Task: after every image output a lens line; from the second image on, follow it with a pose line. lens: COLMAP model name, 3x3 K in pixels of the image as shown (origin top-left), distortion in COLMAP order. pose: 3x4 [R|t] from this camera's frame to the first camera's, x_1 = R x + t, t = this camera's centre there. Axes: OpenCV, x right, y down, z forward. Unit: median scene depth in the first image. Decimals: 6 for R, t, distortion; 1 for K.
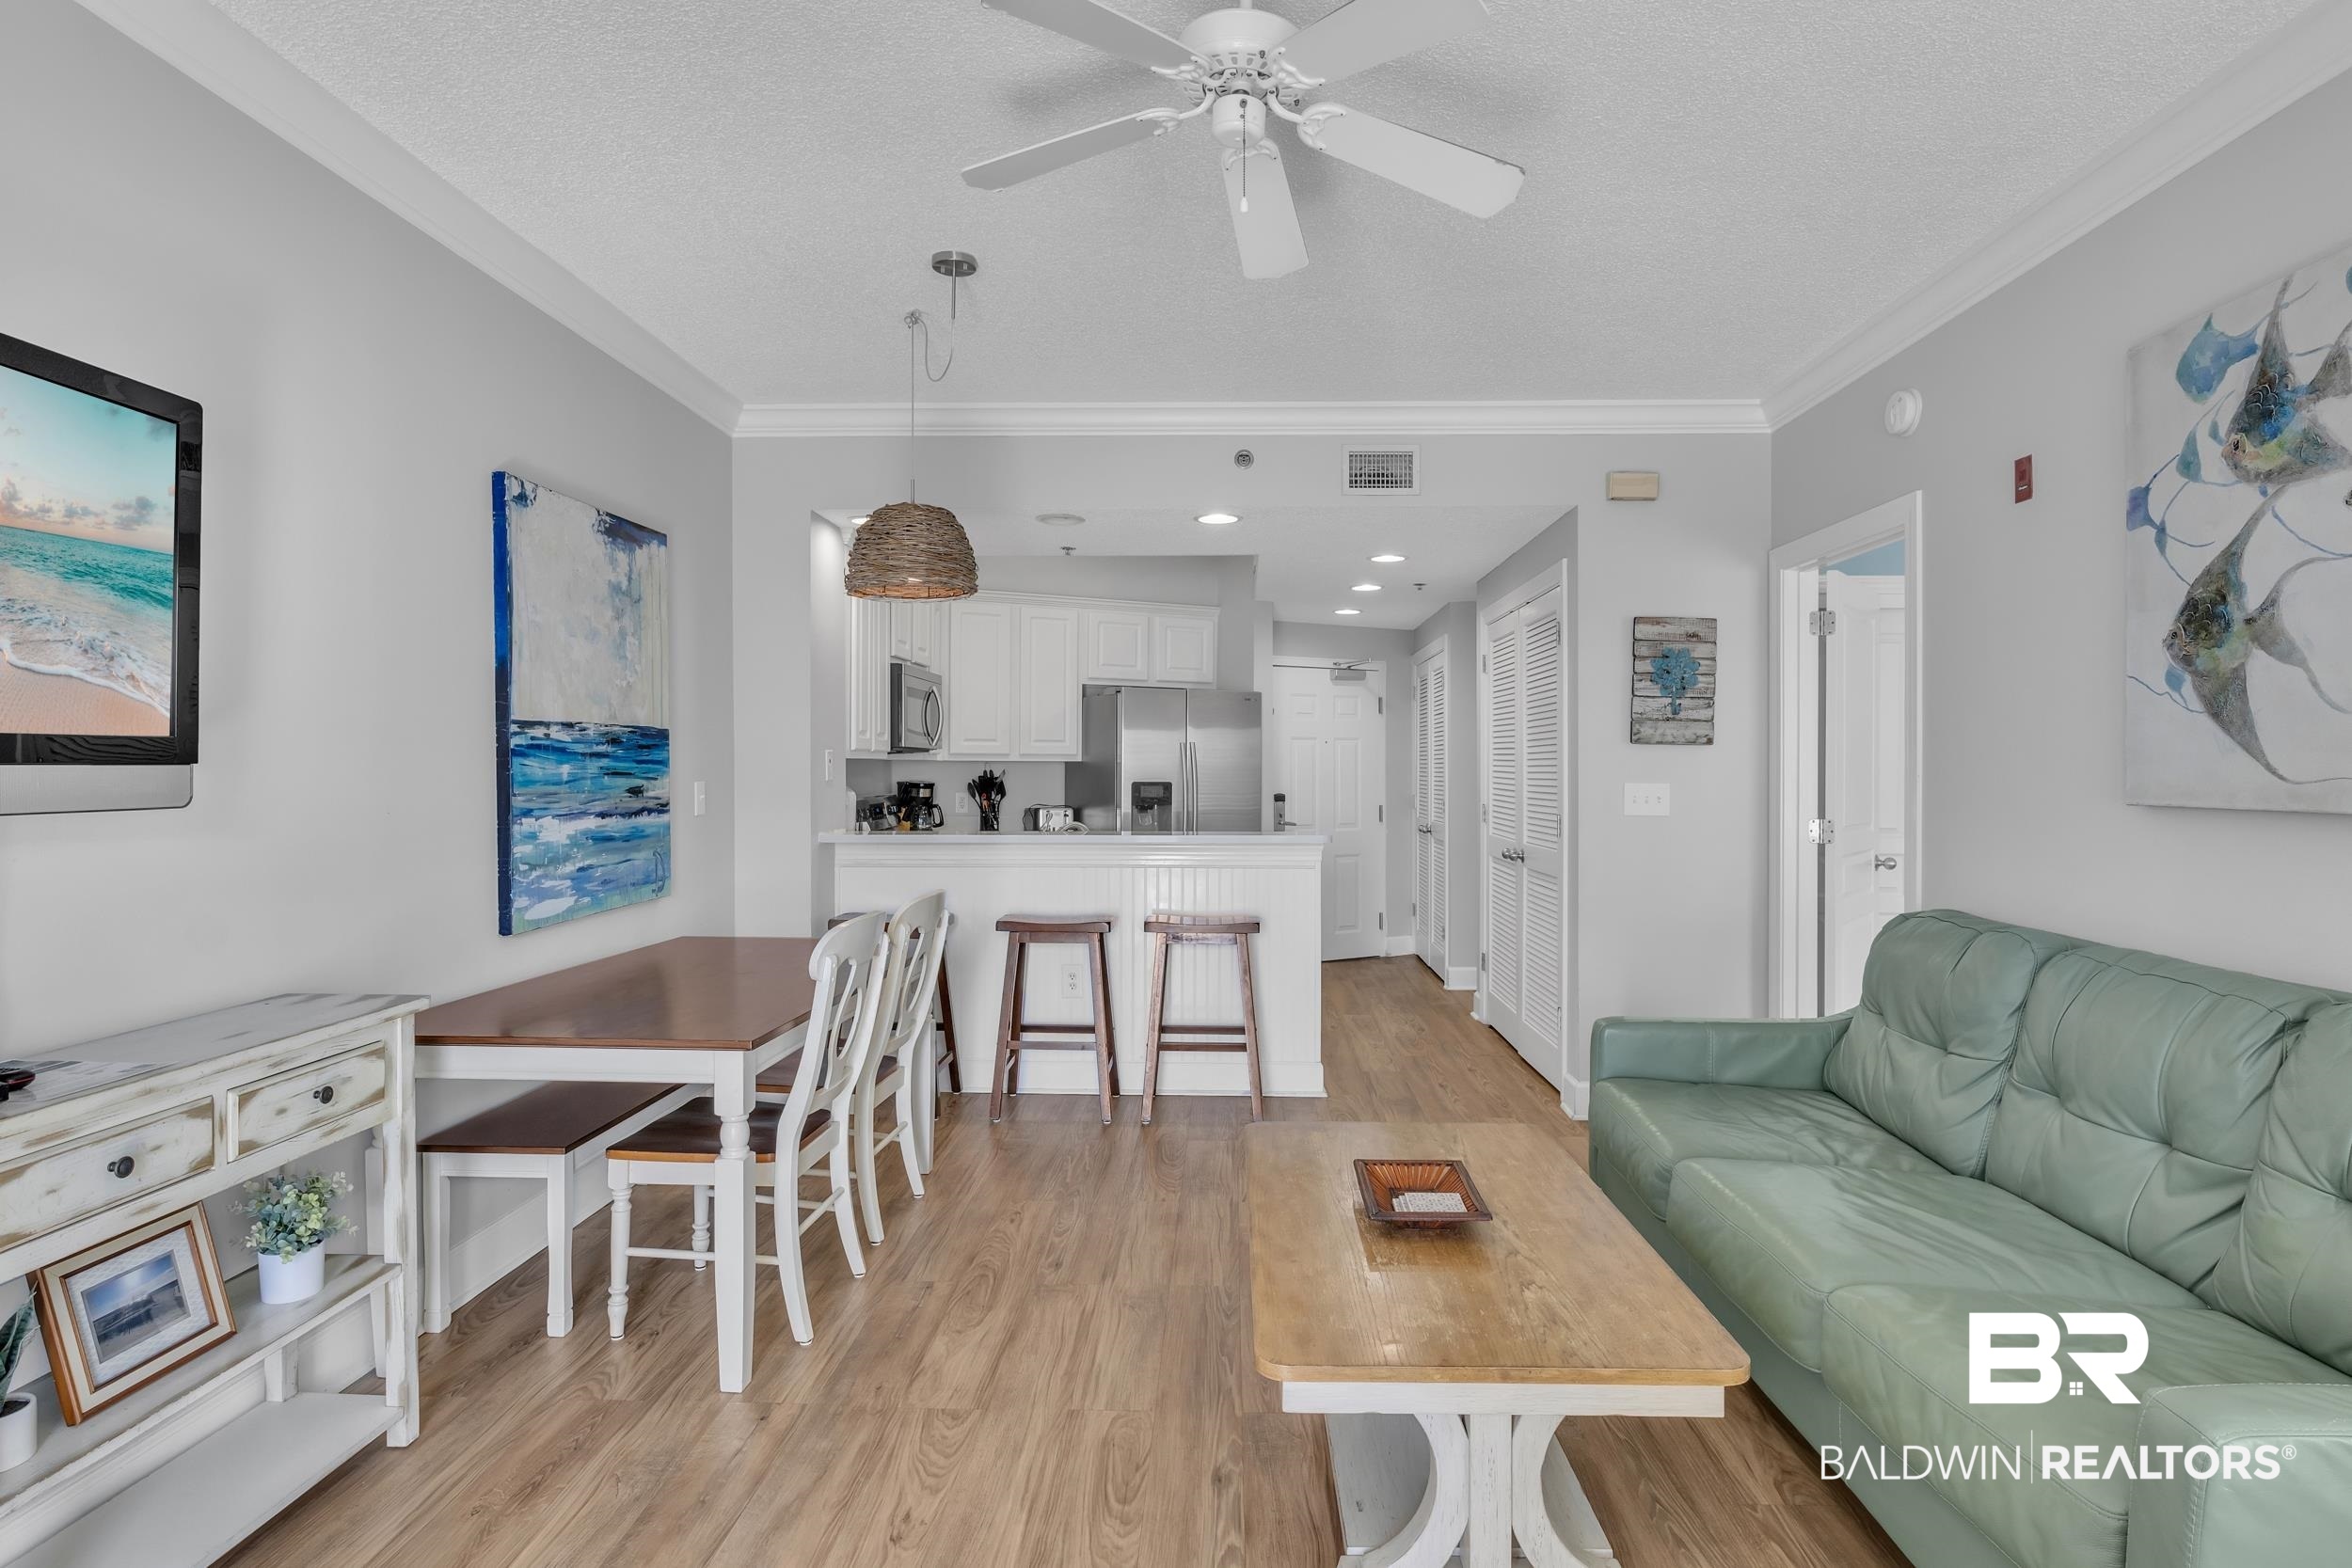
lens RADIAL K [[1215.8, 0, 1195.3], [0, 1215.8, 775.2], [0, 0, 1]] dist [-0.005041, -0.001235]
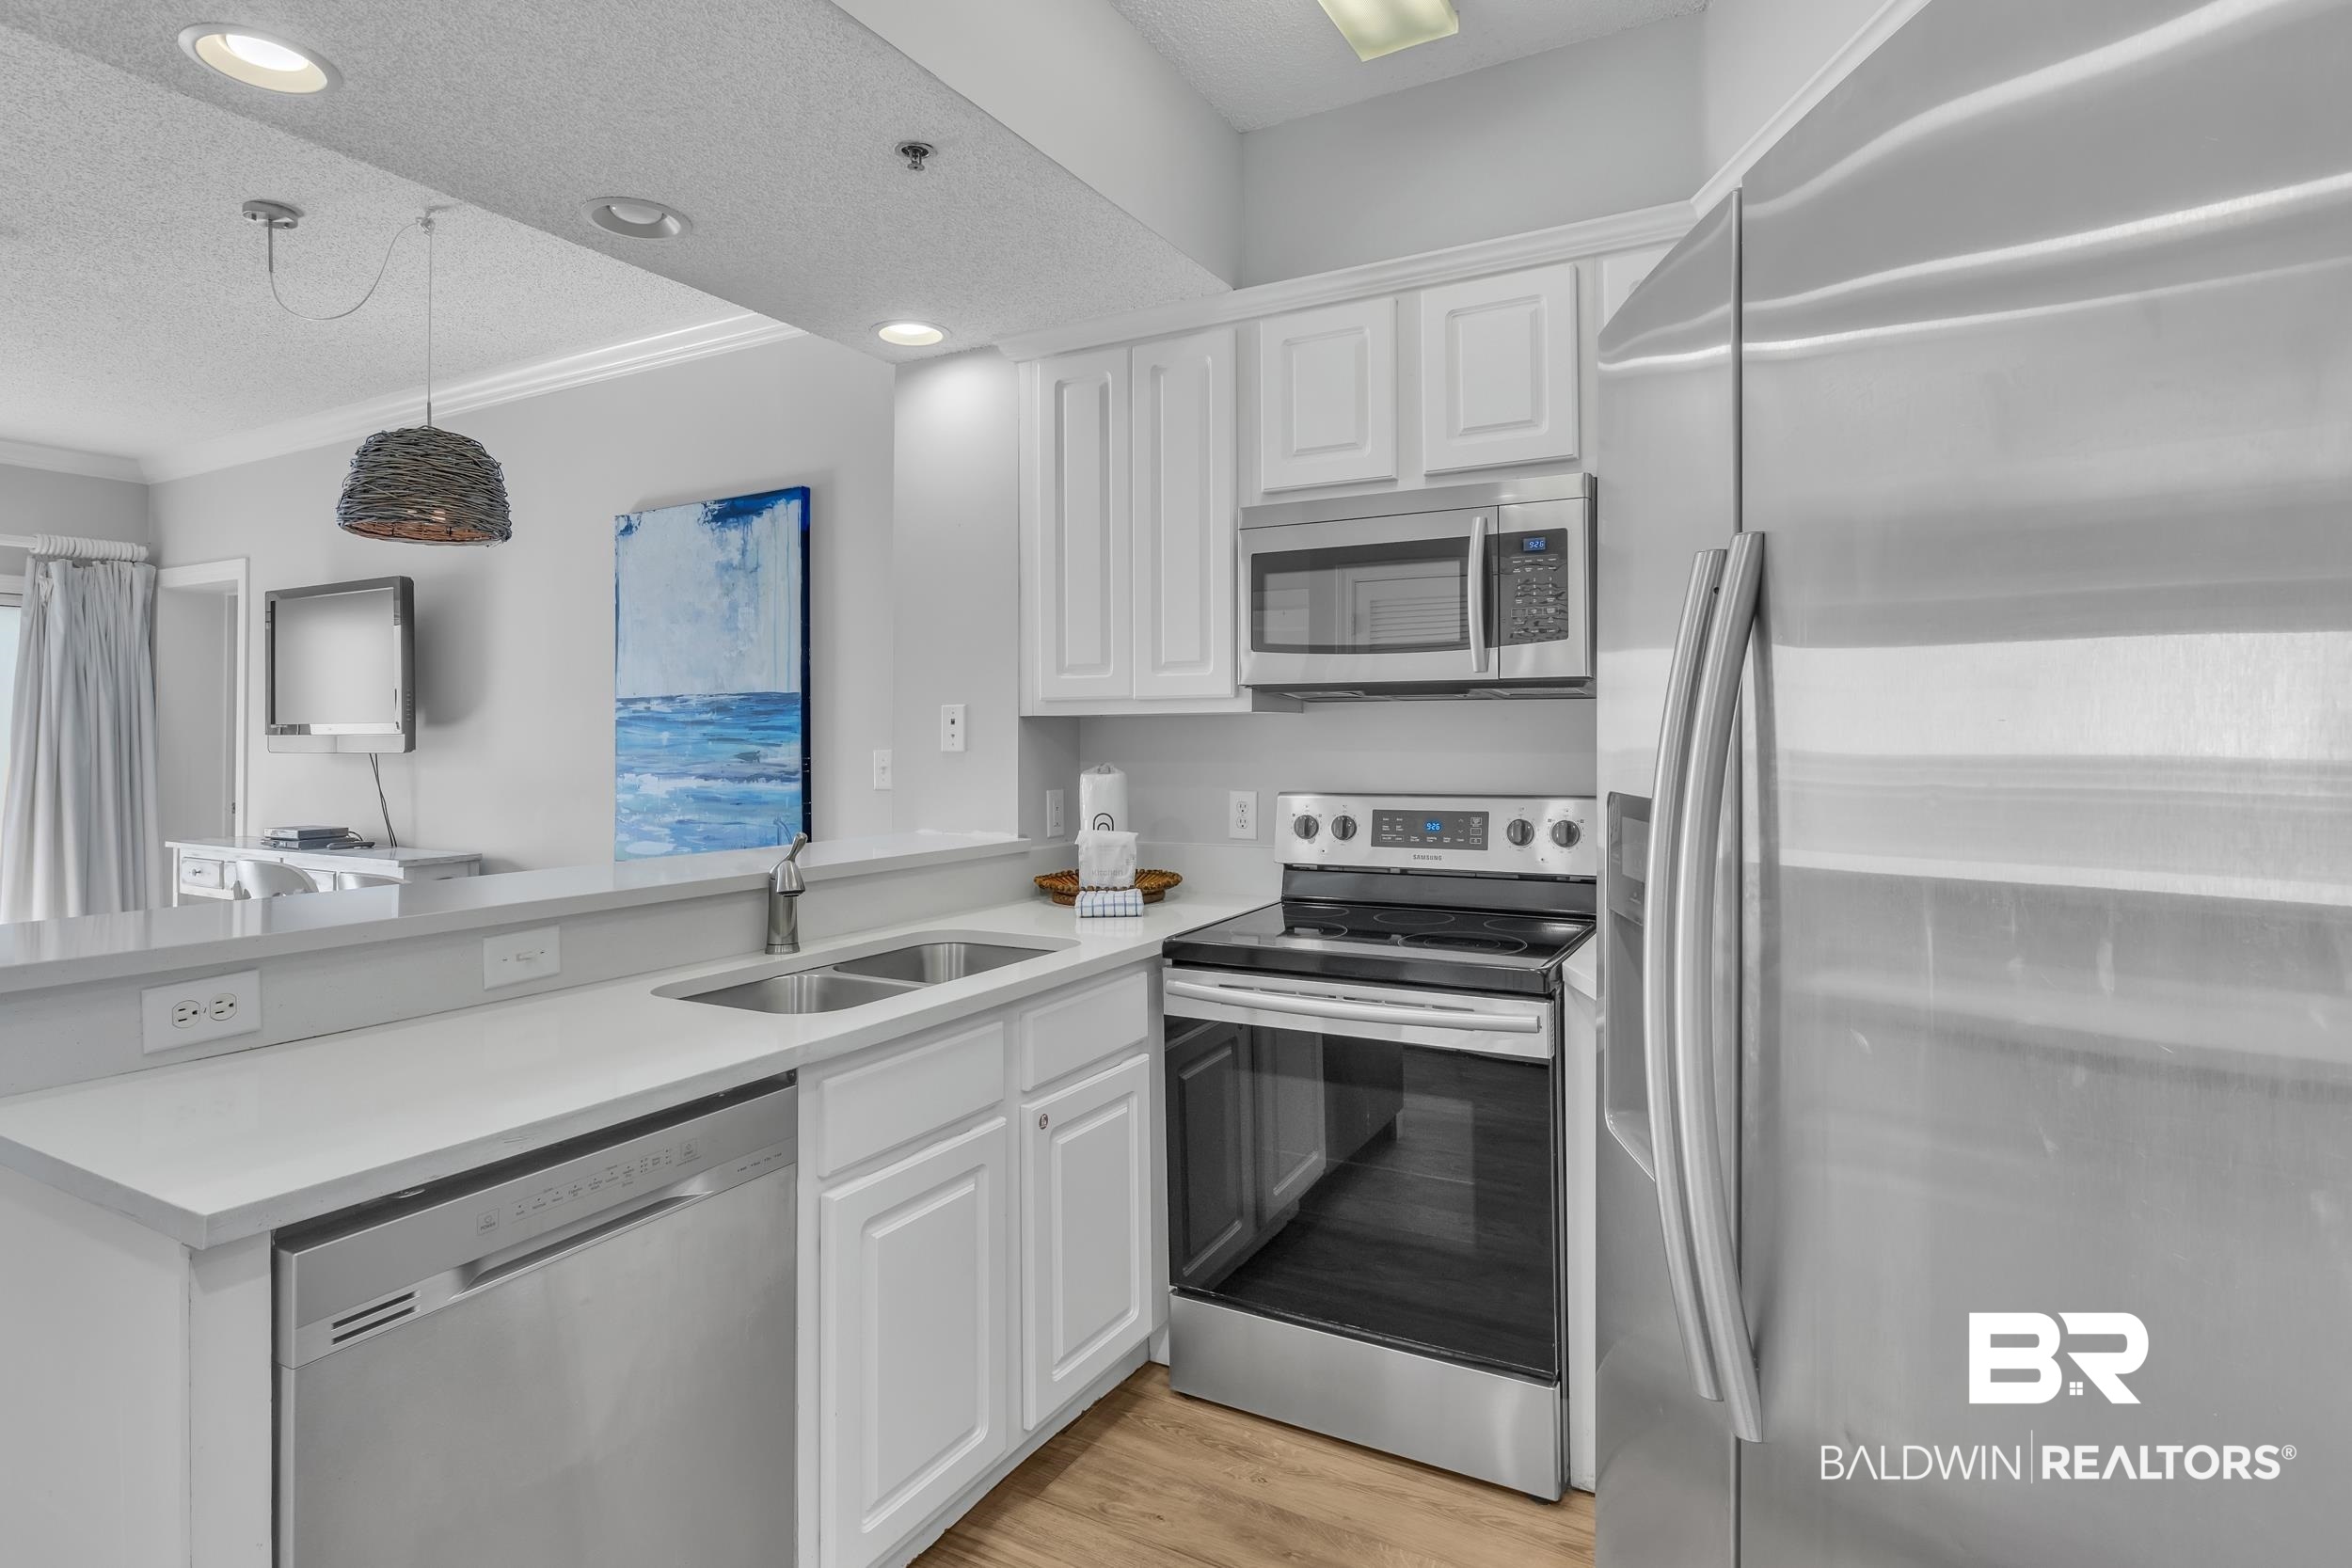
lens RADIAL K [[1201.7, 0, 1181.7], [0, 1201.7, 721.5], [0, 0, 1]] dist [-0.009638, -0.000261]
pose [[-0.457319, -0.009880, -0.889248, 0.300691], [-0.002888, 0.999950, -0.009625, -0.008889], [0.889298, -0.001834, -0.457324, 1.985949]]
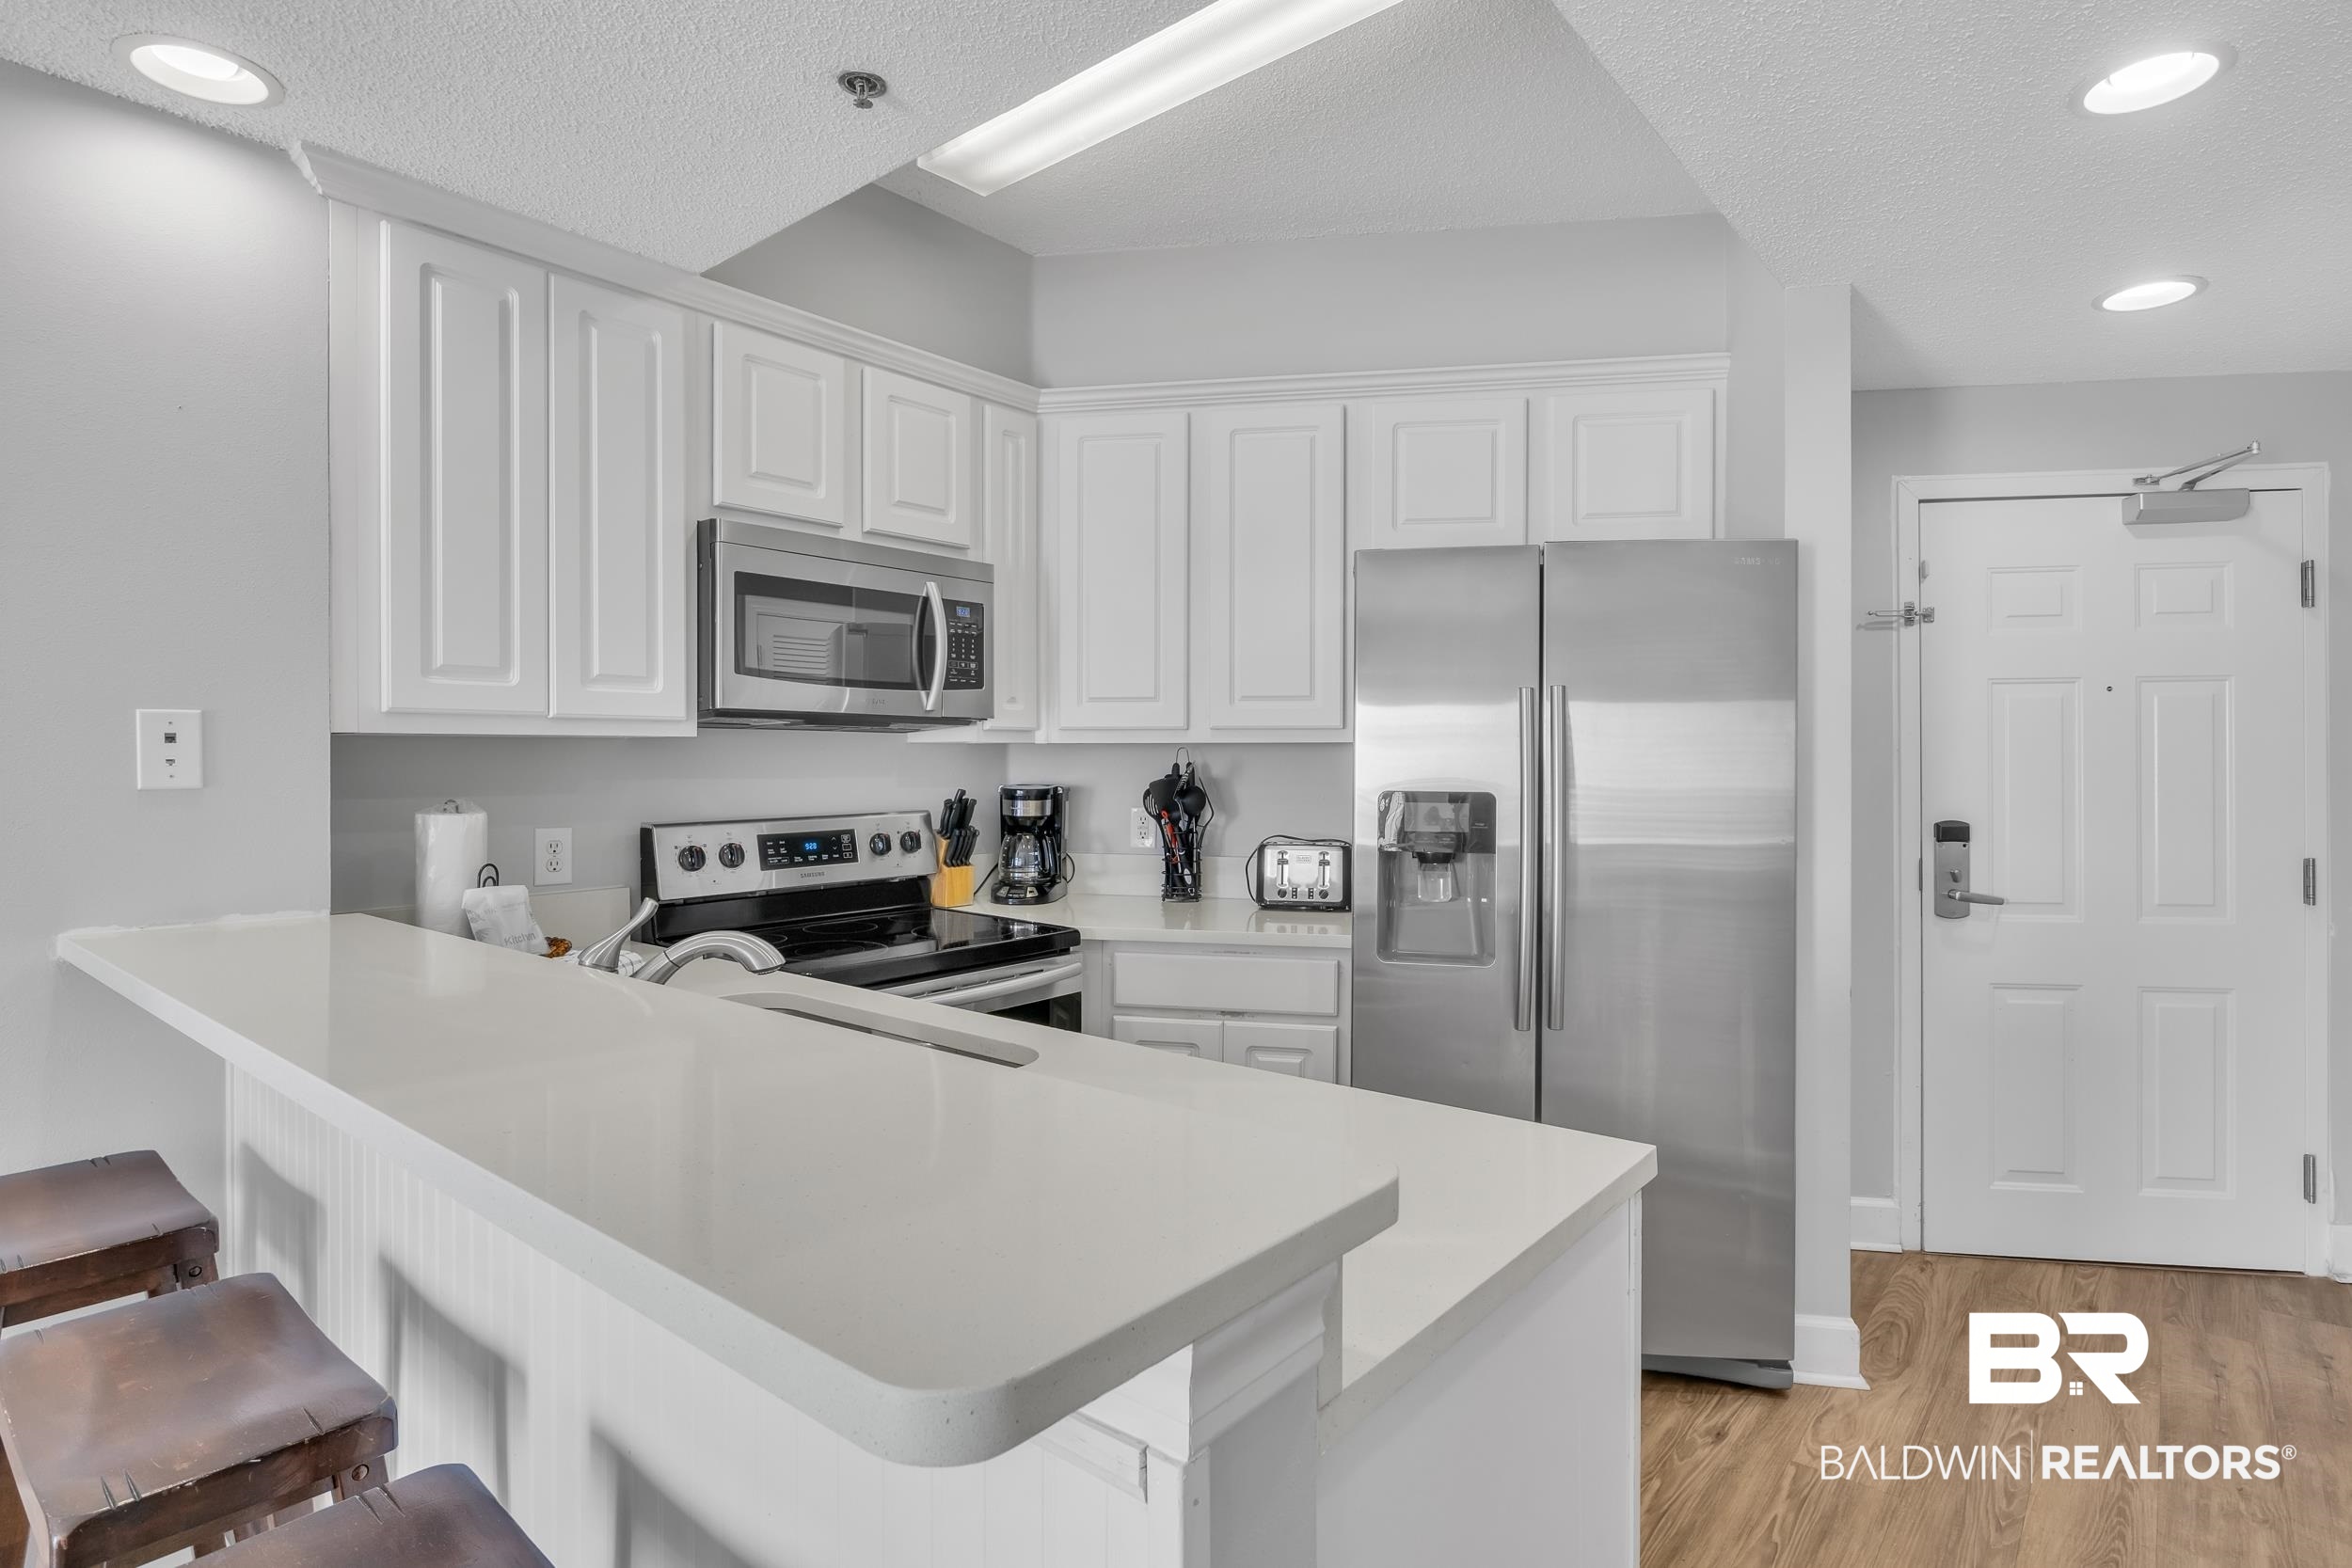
lens RADIAL K [[1185.1, 0, 1187.9], [0, 1185.1, 767.2], [0, 0, 1]] dist [-0.006393, -0.000549]
pose [[0.790604, 0.000367, -0.612328, 0.255043], [-0.001346, 0.999998, -0.001139, -0.003903], [0.612327, 0.001724, 0.790603, 1.280723]]
